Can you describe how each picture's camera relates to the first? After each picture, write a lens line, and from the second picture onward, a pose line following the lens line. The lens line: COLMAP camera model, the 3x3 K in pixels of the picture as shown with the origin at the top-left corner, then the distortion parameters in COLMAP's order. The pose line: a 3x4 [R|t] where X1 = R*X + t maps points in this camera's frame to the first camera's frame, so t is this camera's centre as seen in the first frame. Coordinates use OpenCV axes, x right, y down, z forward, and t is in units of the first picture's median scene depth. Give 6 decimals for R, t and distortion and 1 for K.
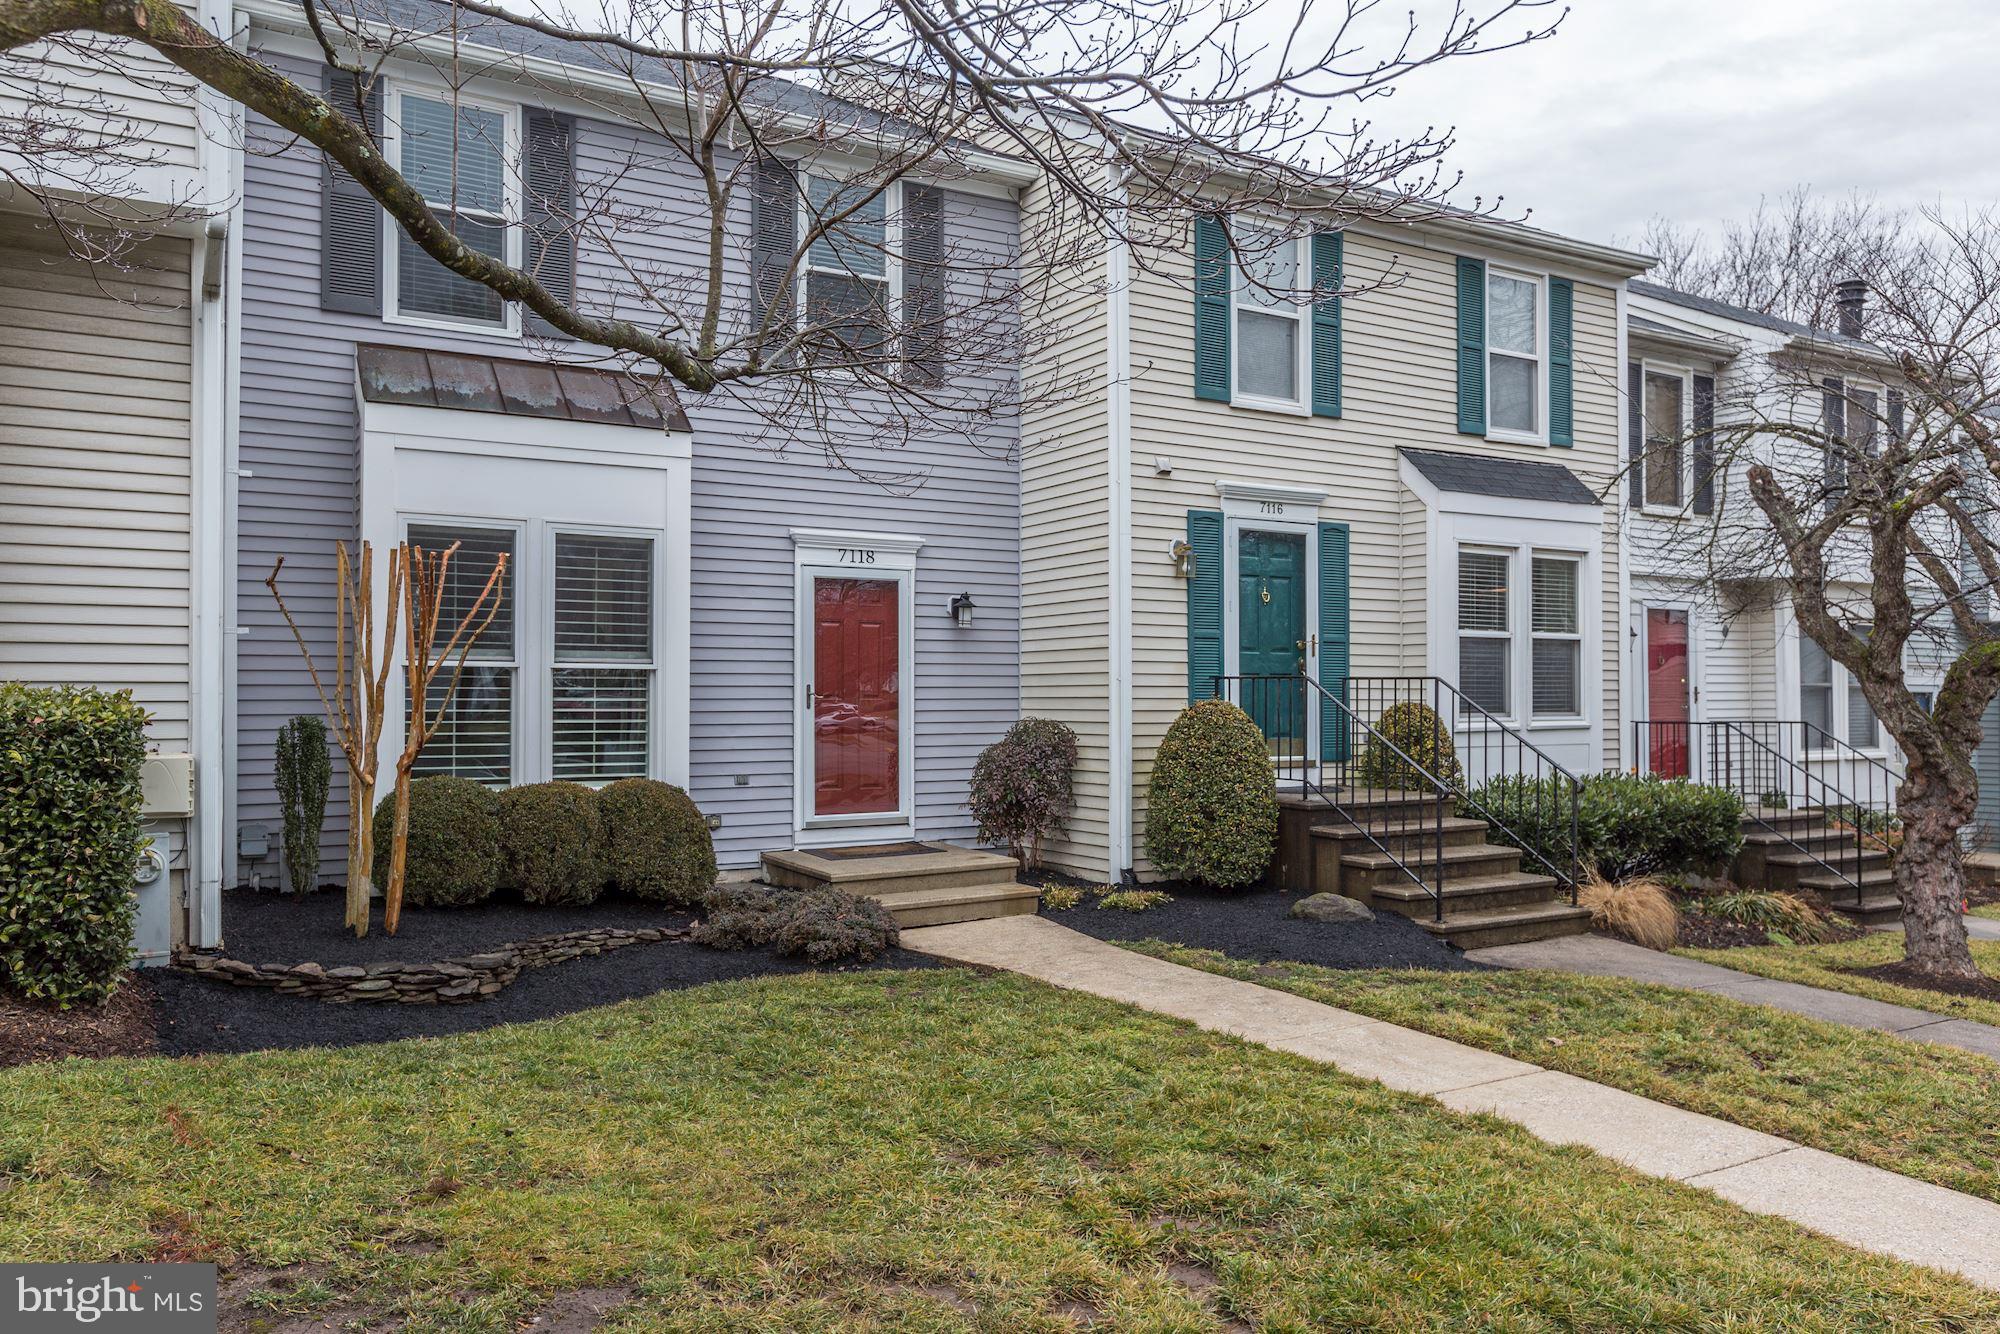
lens RADIAL K [[1394.4, 0, 1000.0], [0, 1394.4, 667.0], [0, 0, 1]] dist [0.001921, -0.002881]
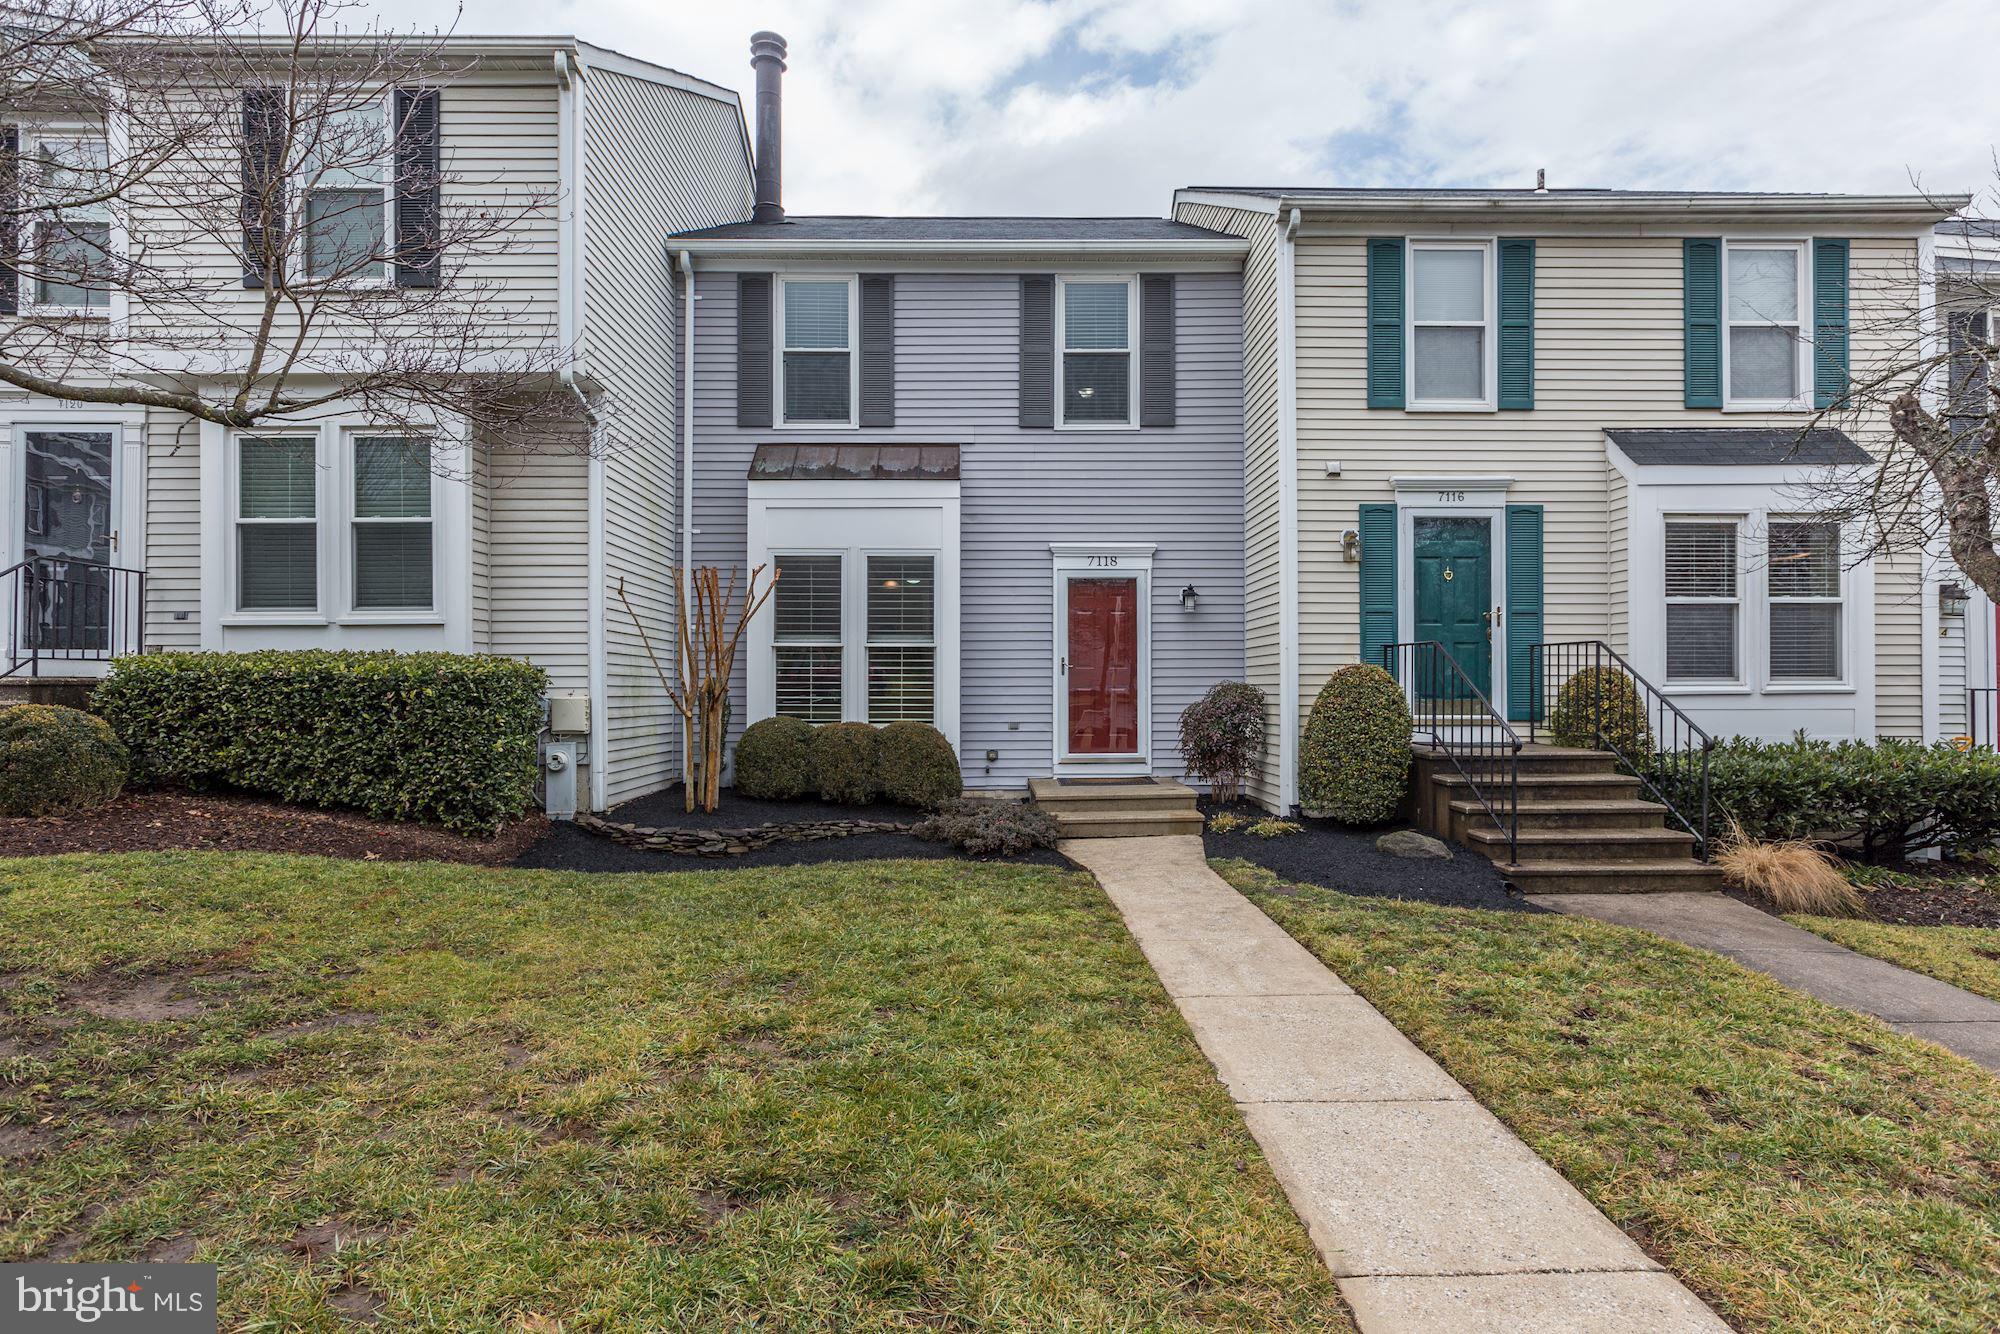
lens RADIAL K [[1001.5, 0, 1000.0], [0, 1001.5, 667.0], [0, 0, 1]] dist [0.001108, -0.000029]
pose [[0.875336, -0.011042, -0.483388, 0.275778], [0.012956, 0.999916, 0.000620, 0.020261], [0.483341, -0.006805, 0.875406, 0.111820]]
